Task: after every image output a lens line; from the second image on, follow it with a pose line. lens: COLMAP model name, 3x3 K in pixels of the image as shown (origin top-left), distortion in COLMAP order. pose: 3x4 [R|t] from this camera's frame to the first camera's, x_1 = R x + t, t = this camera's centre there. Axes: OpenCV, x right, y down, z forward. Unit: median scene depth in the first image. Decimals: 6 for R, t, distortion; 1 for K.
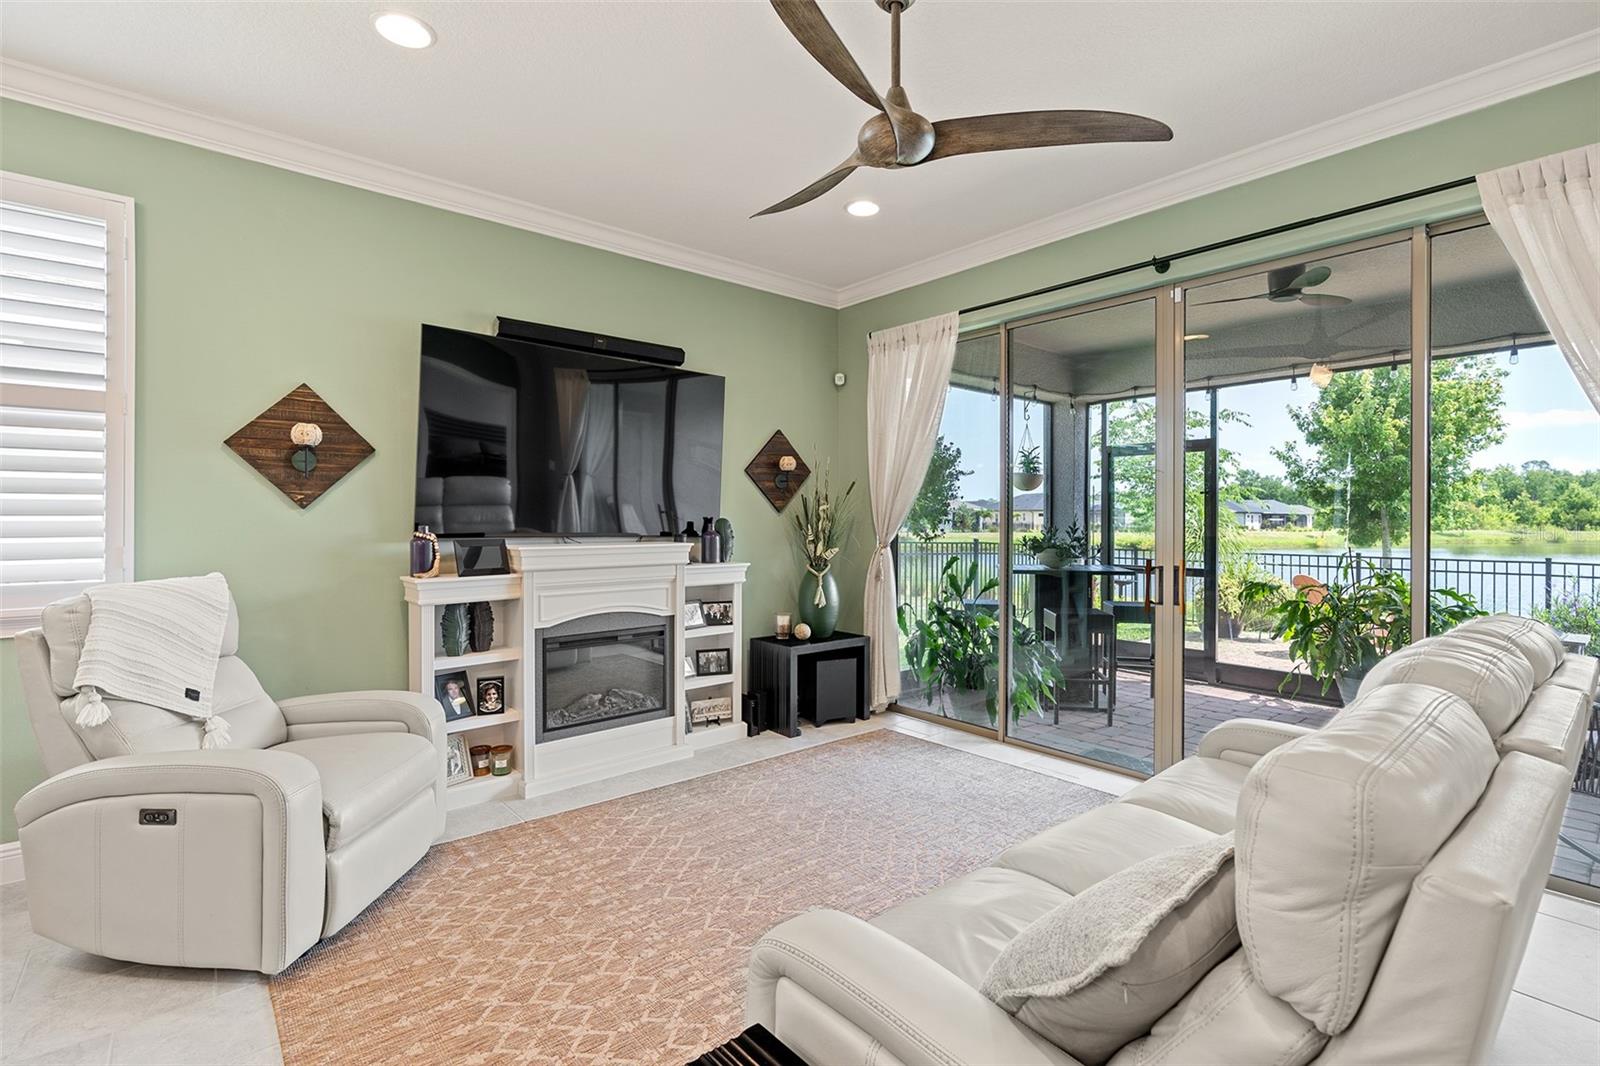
lens RADIAL K [[725.3, 0, 797.7], [0, 725.3, 520.3], [0, 0, 1]] dist [-0.013955, 0.005743]
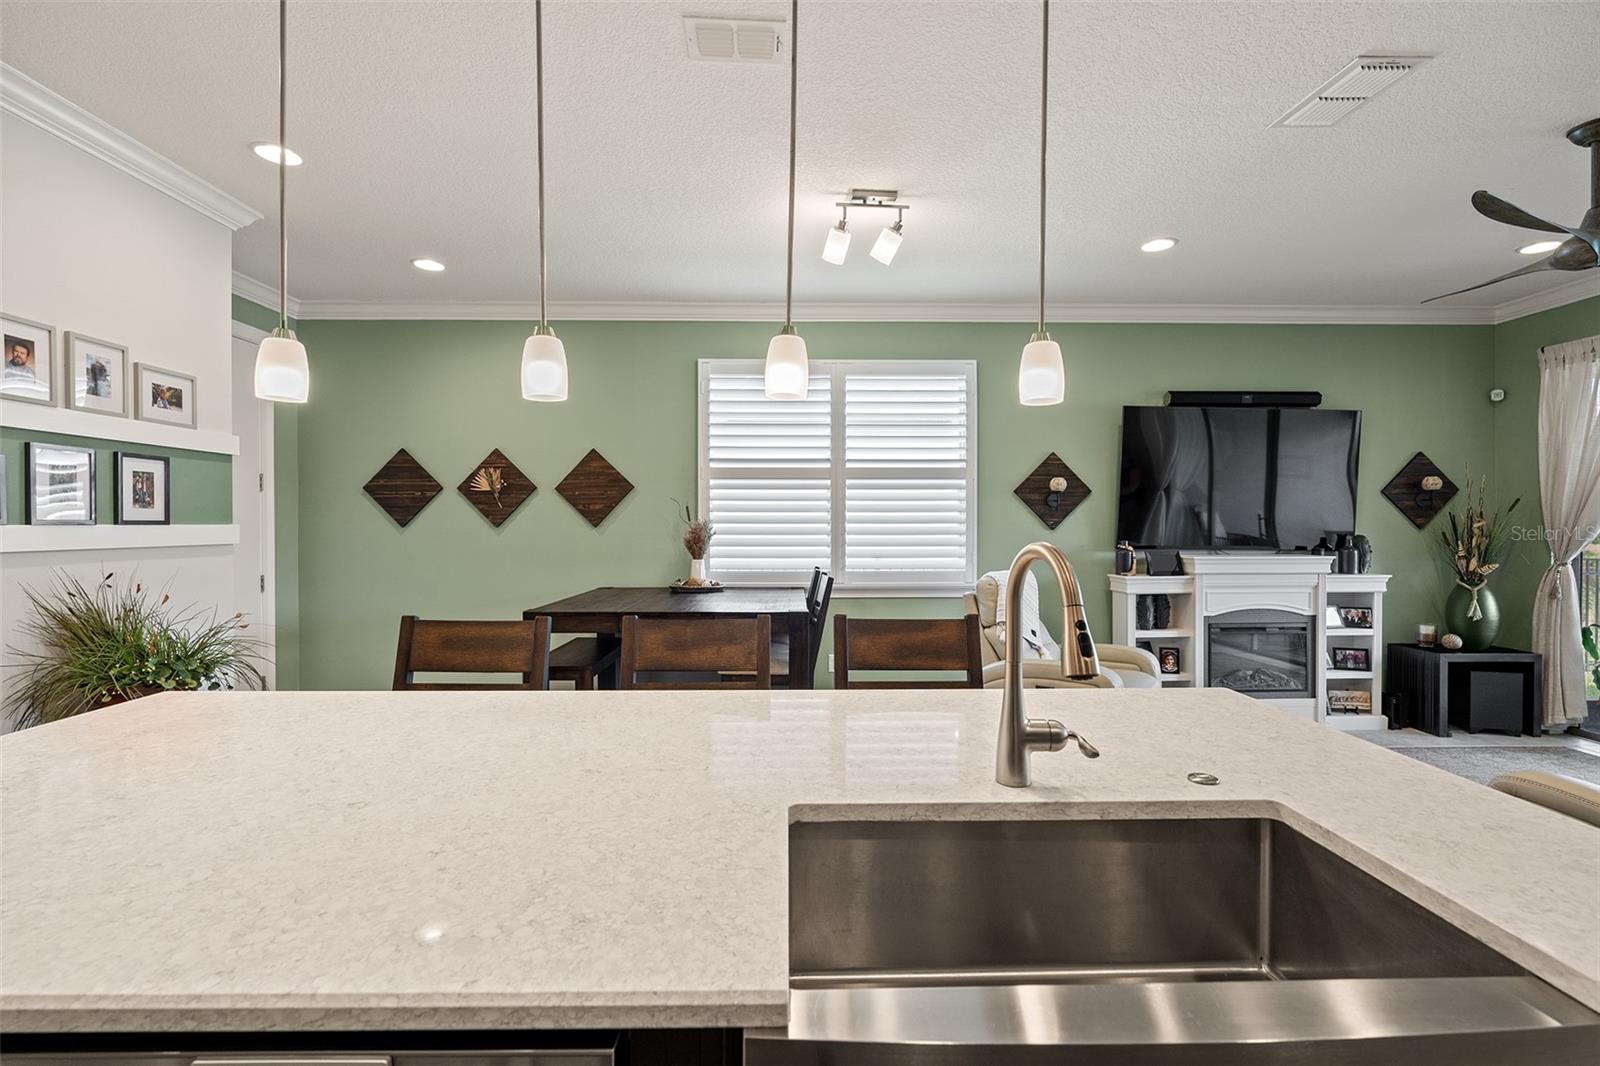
lens RADIAL K [[725.3, 0, 799.9], [0, 725.3, 529.1], [0, 0, 1]] dist [-0.013955, 0.005743]
pose [[0.774808, 0.000535, -0.632197, -0.076197], [0.001751, 0.999994, 0.002993, -0.018489], [0.632195, -0.003426, 0.774802, -0.478619]]
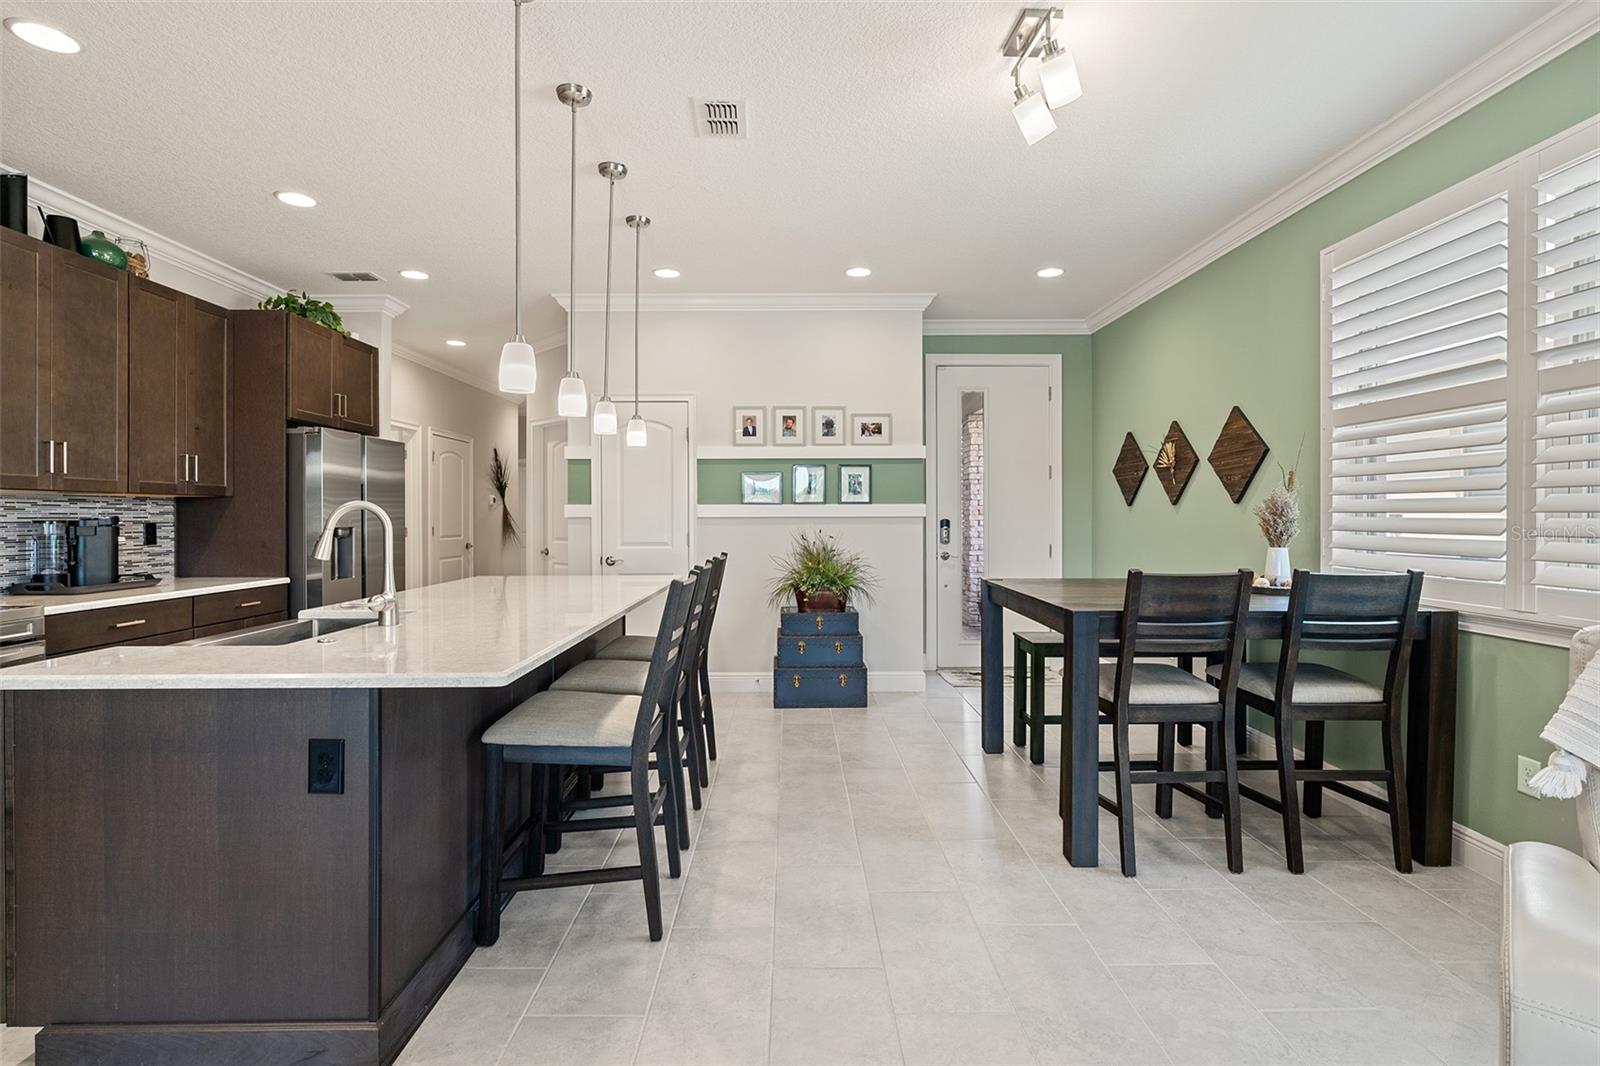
lens RADIAL K [[752.4, 0, 799.5], [0, 752.4, 519.6], [0, 0, 1]] dist [-0.000439, 0.001300]
pose [[-0.634981, 0.003915, -0.772518, 0.056514], [-0.000714, 0.999984, 0.005654, -0.001758], [0.772528, 0.004141, -0.634967, 0.461800]]
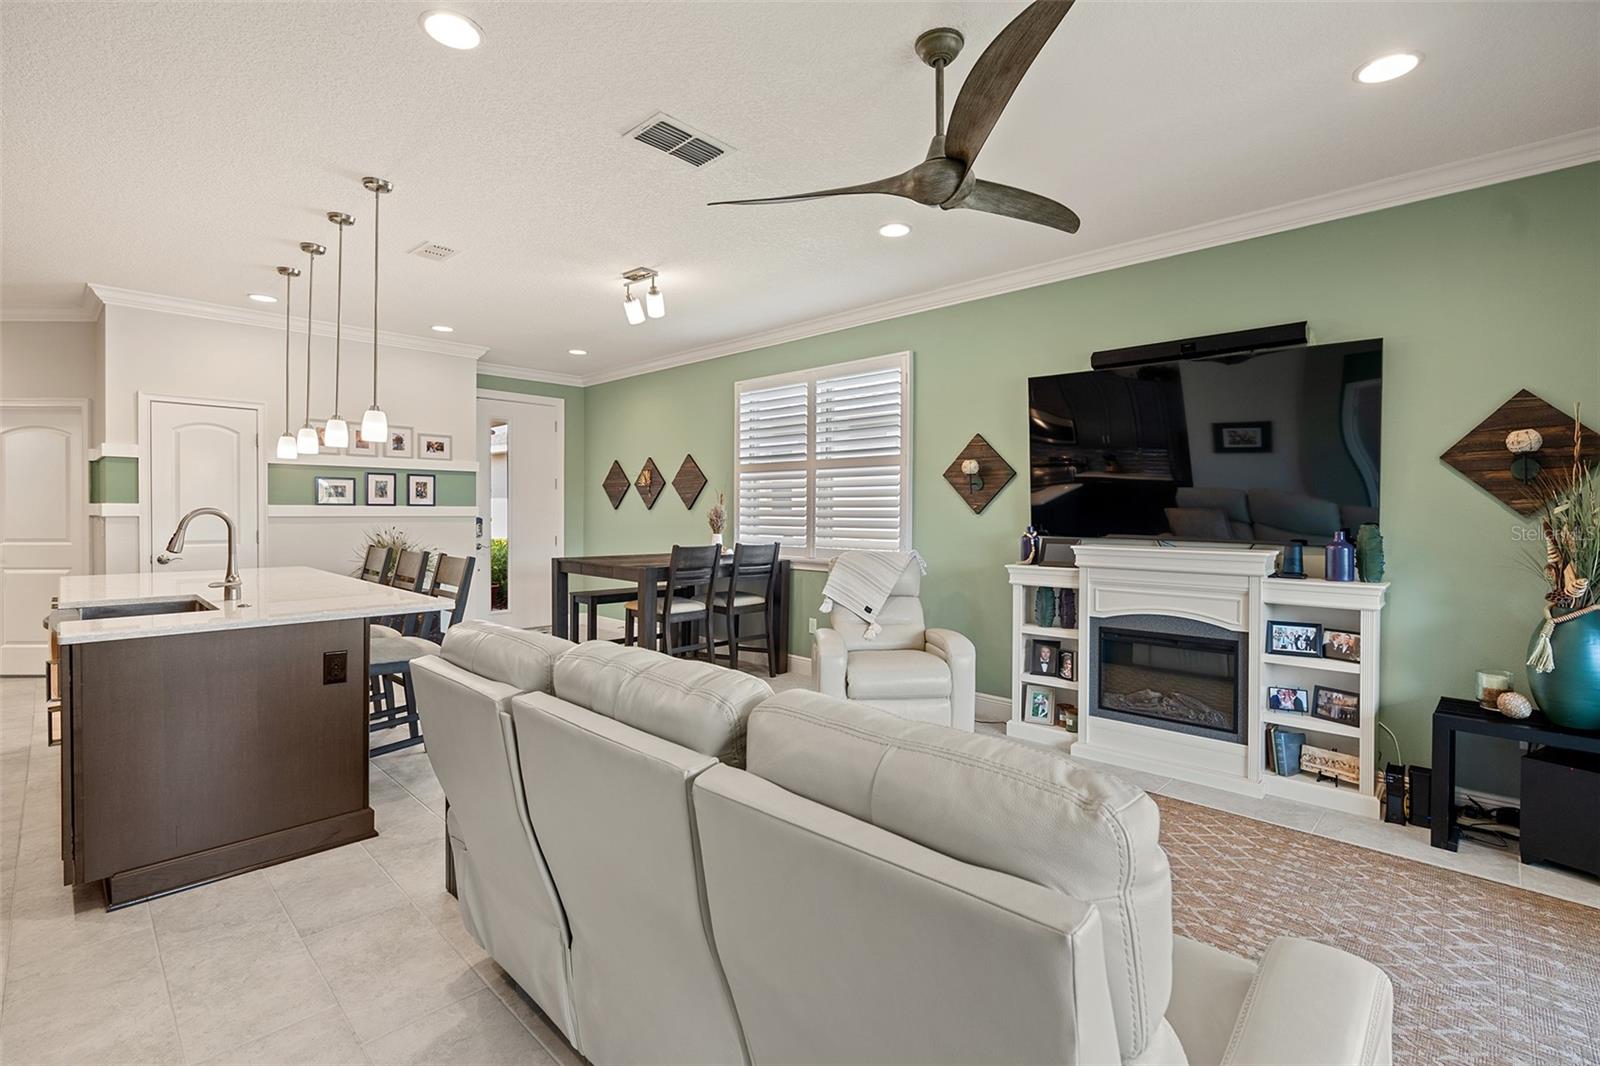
lens RADIAL K [[725.3, 0, 802.7], [0, 725.3, 517.9], [0, 0, 1]] dist [-0.013955, 0.005743]
pose [[0.103008, 0.006854, -0.994657, 0.650548], [-0.007071, 0.999956, 0.006158, -0.011722], [0.994655, 0.006398, 0.103051, 0.359954]]
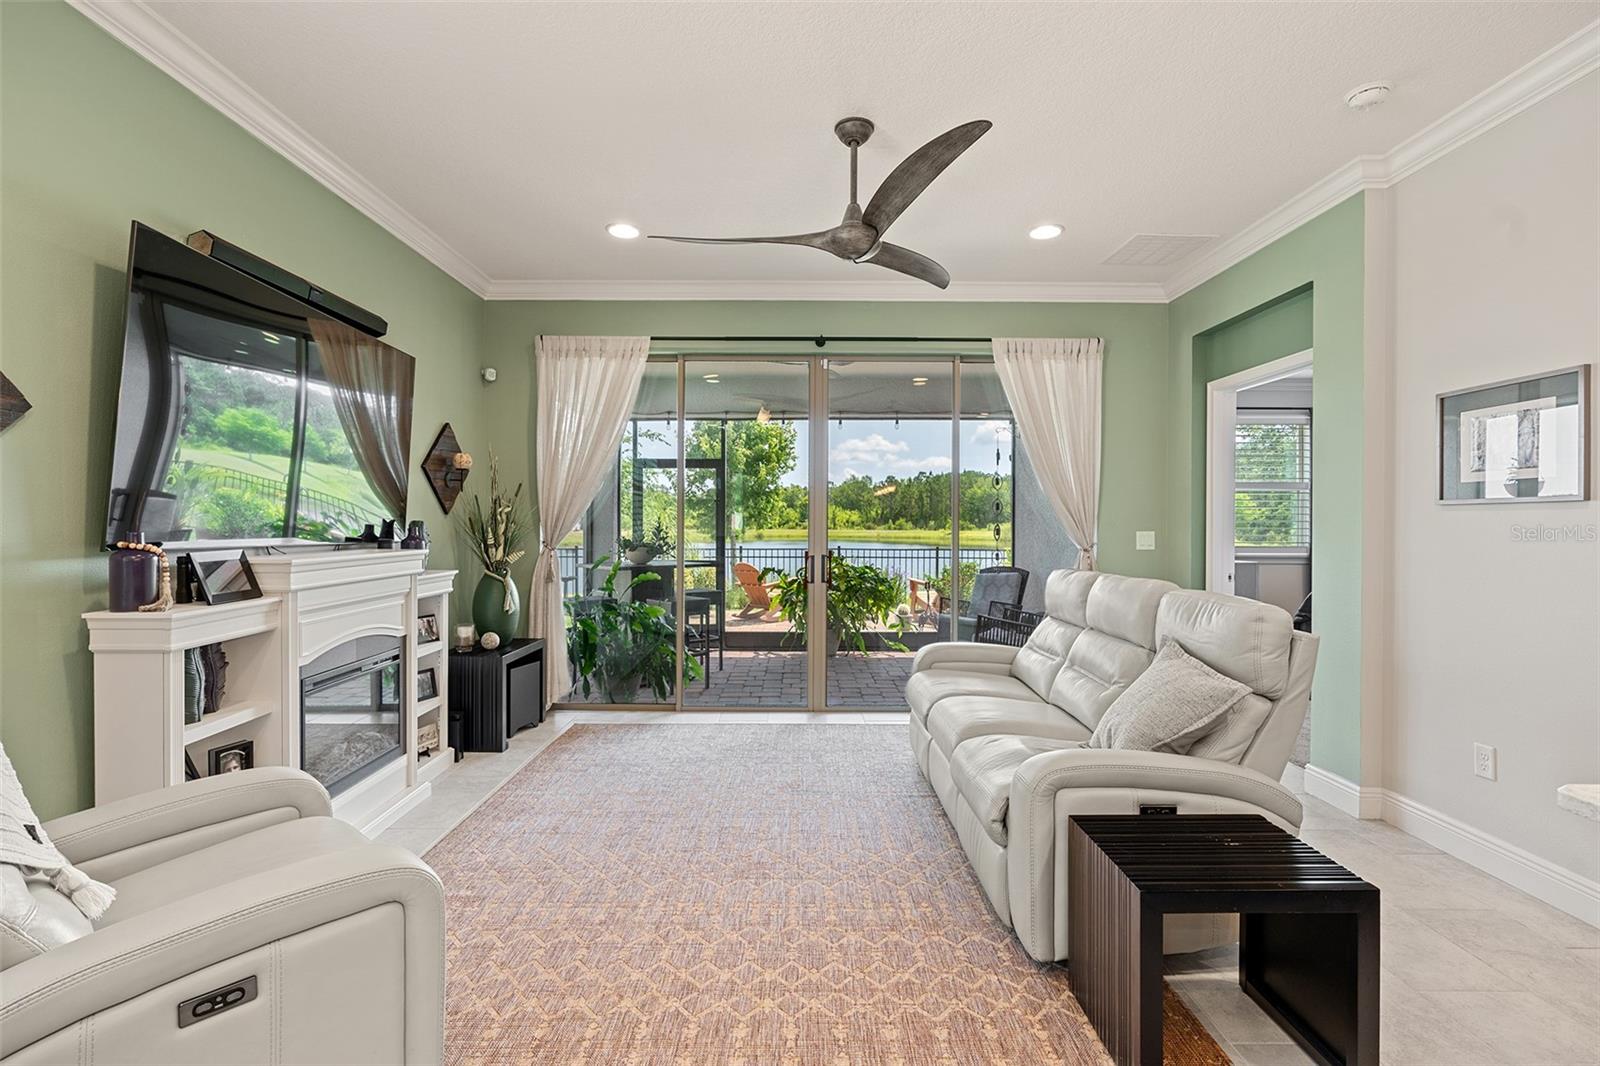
lens RADIAL K [[725.3, 0, 784.0], [0, 725.3, 521.8], [0, 0, 1]] dist [-0.013955, 0.005743]
pose [[0.656432, -0.000190, 0.754385, -0.517029], [0.000263, 1.000000, 0.000022, -0.001663], [-0.754385, 0.000184, 0.656432, 0.108336]]
